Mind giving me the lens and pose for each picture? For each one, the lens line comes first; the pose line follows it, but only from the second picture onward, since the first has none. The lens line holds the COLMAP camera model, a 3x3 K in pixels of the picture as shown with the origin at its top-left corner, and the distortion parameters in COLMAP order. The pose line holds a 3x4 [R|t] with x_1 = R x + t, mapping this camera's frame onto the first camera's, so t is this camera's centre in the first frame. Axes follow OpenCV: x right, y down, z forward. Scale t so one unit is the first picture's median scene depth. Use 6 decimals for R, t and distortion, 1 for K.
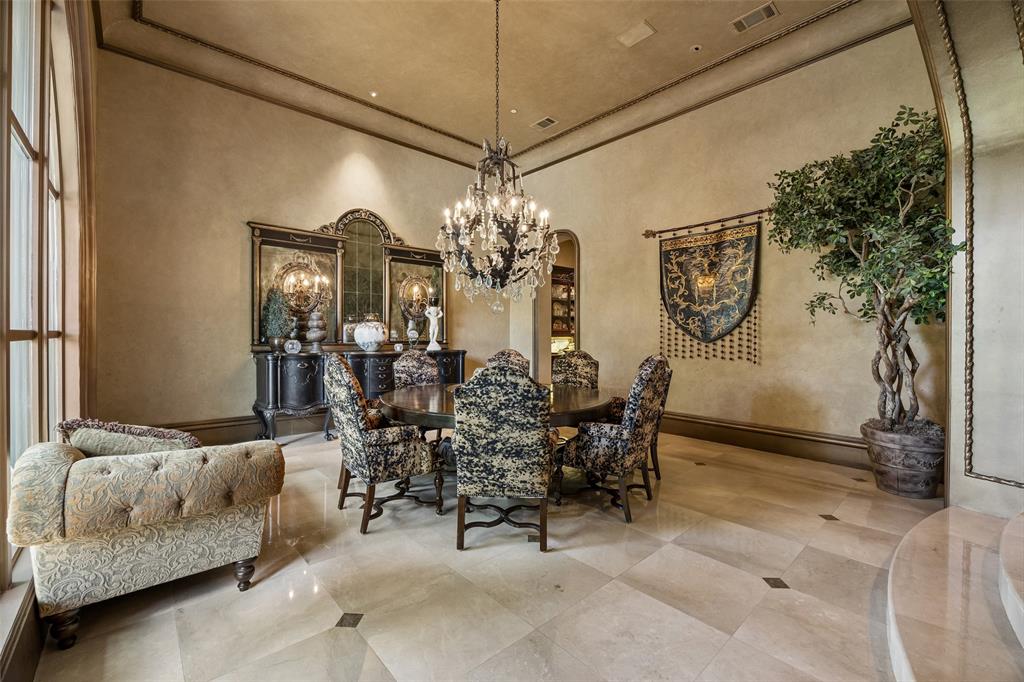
lens RADIAL K [[425.7, 0, 508.2], [0, 425.7, 340.1], [0, 0, 1]] dist [-0.008360, 0.000003]
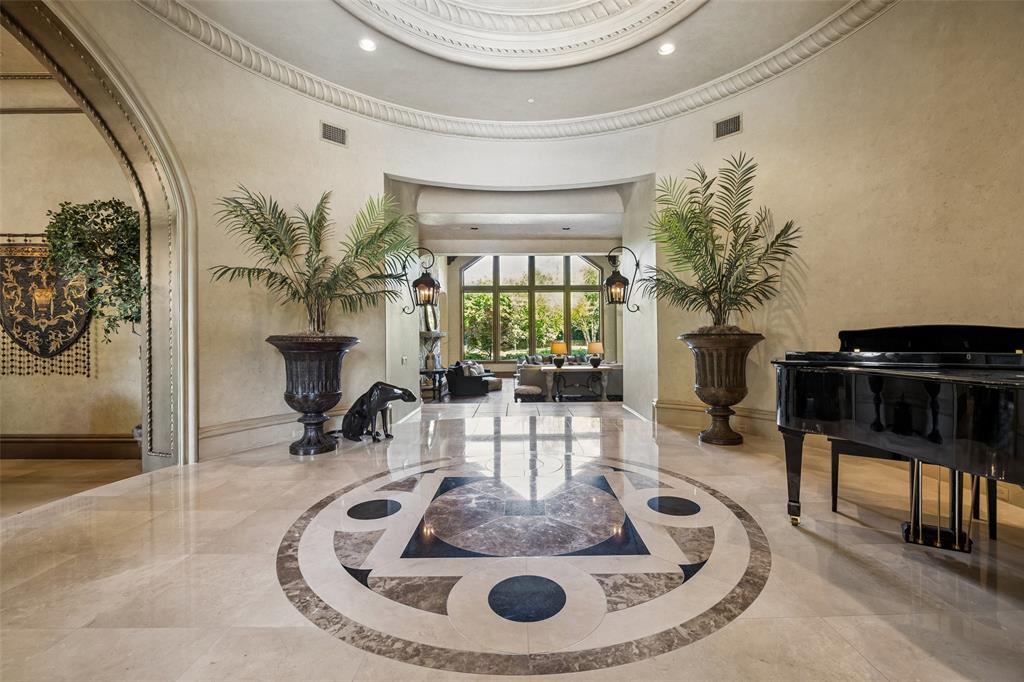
lens RADIAL K [[425.7, 0, 511.4], [0, 425.7, 337.3], [0, 0, 1]] dist [-0.008360, 0.000003]
pose [[0.649823, -0.004351, 0.760074, 0.435852], [0.012039, 0.999917, -0.004569, -0.024564], [-0.759991, 0.012119, 0.649821, -0.440027]]
